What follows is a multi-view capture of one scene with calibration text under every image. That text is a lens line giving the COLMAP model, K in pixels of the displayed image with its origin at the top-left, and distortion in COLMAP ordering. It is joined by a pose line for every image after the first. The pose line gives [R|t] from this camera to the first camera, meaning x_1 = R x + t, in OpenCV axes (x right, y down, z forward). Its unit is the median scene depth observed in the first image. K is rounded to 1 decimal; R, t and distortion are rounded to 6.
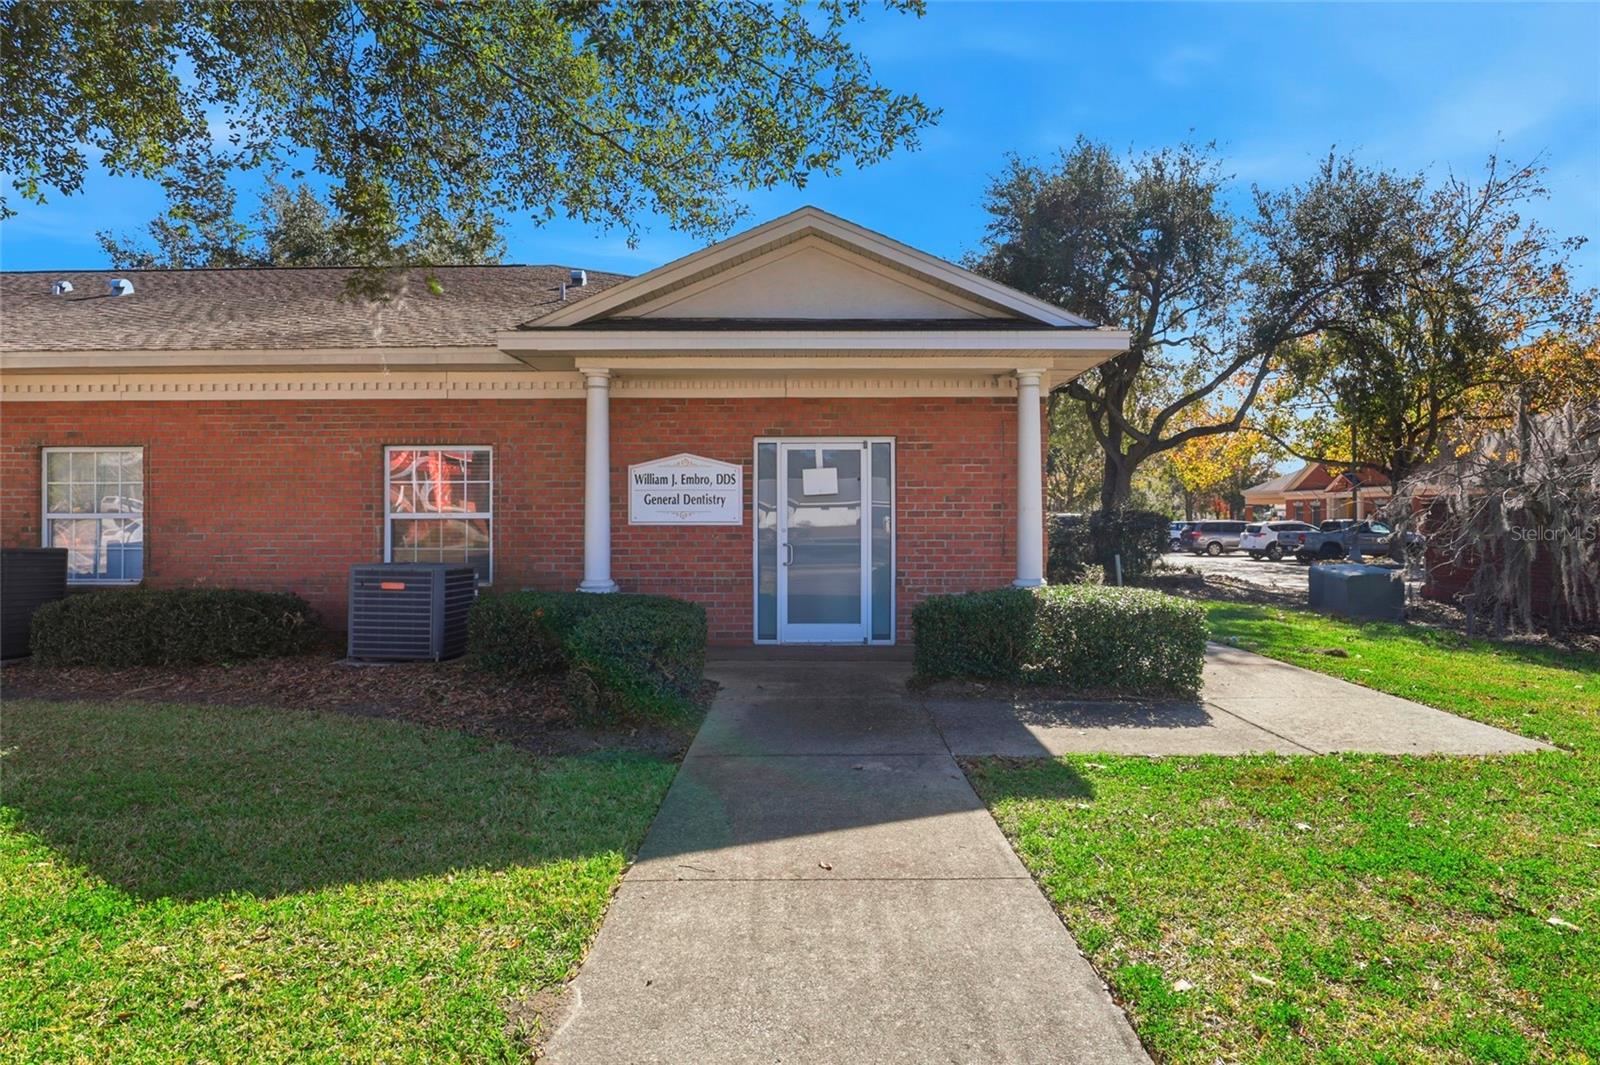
lens RADIAL K [[1040.4, 0, 800.0], [0, 1040.4, 532.5], [0, 0, 1]] dist [-0.005111, -0.002267]
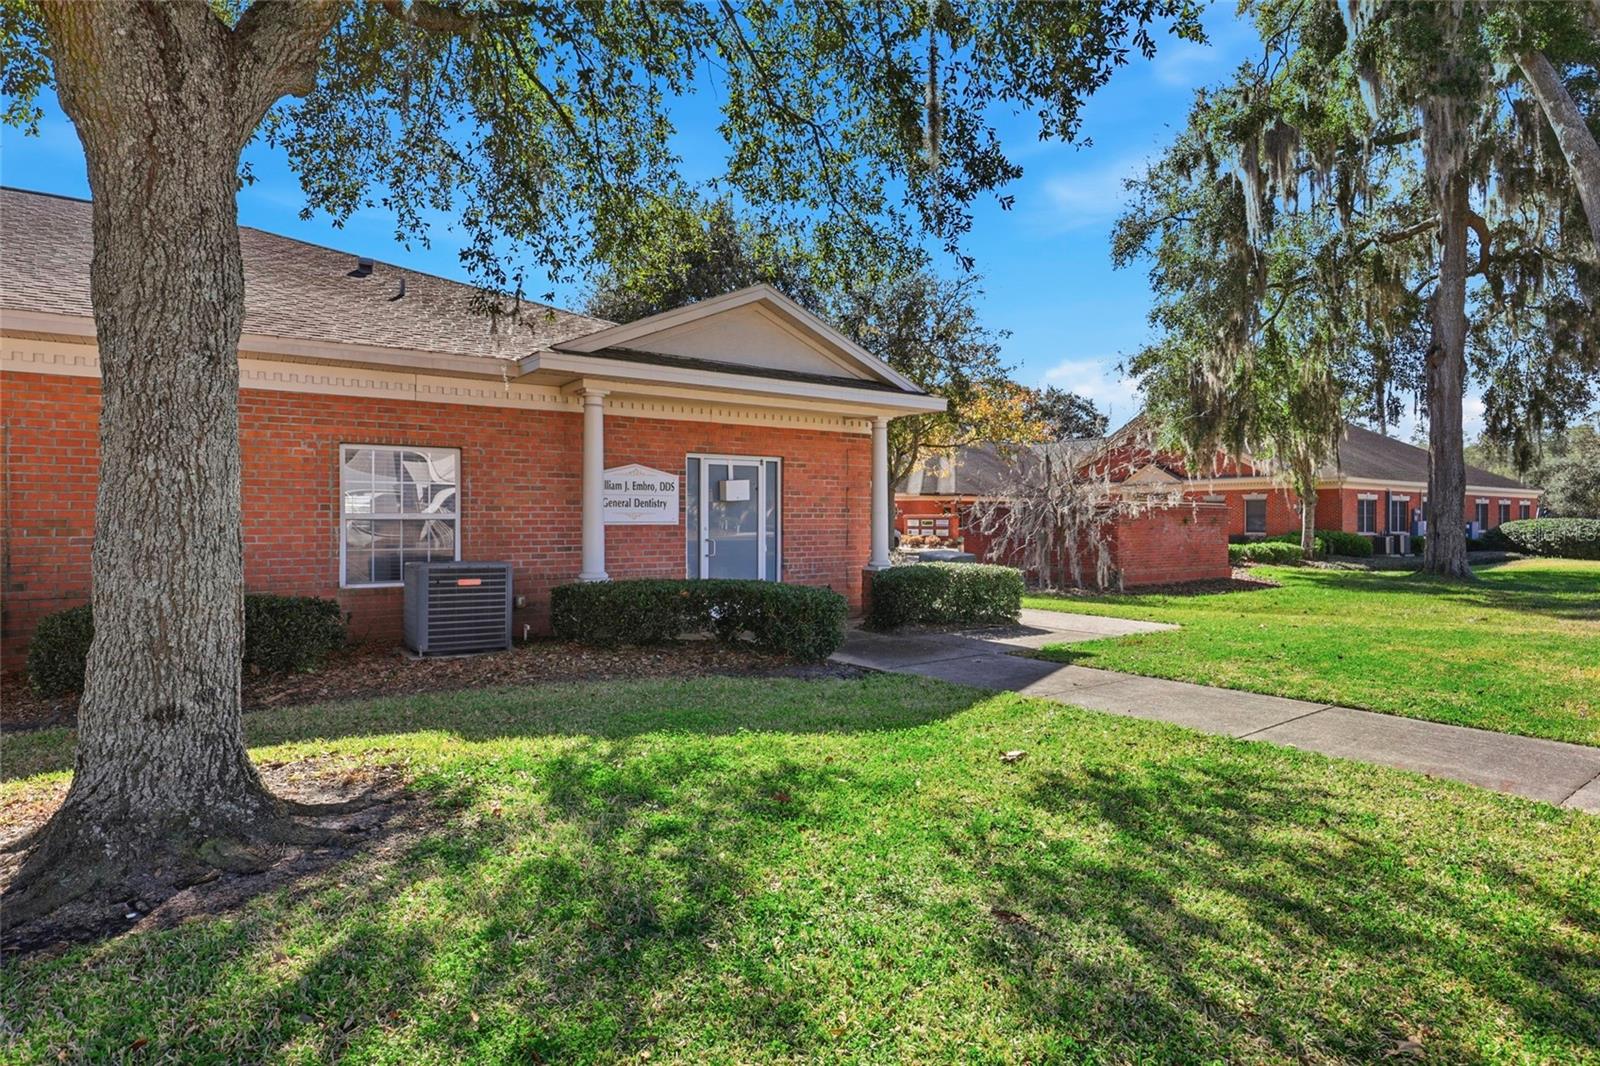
lens RADIAL K [[1040.4, 0, 800.0], [0, 1040.4, 533.0], [0, 0, 1]] dist [-0.005111, -0.002267]
pose [[0.740280, -0.008315, 0.672248, -0.778061], [0.011084, 0.999939, 0.000163, 0.004545], [-0.672208, 0.007331, 0.740326, -0.002497]]
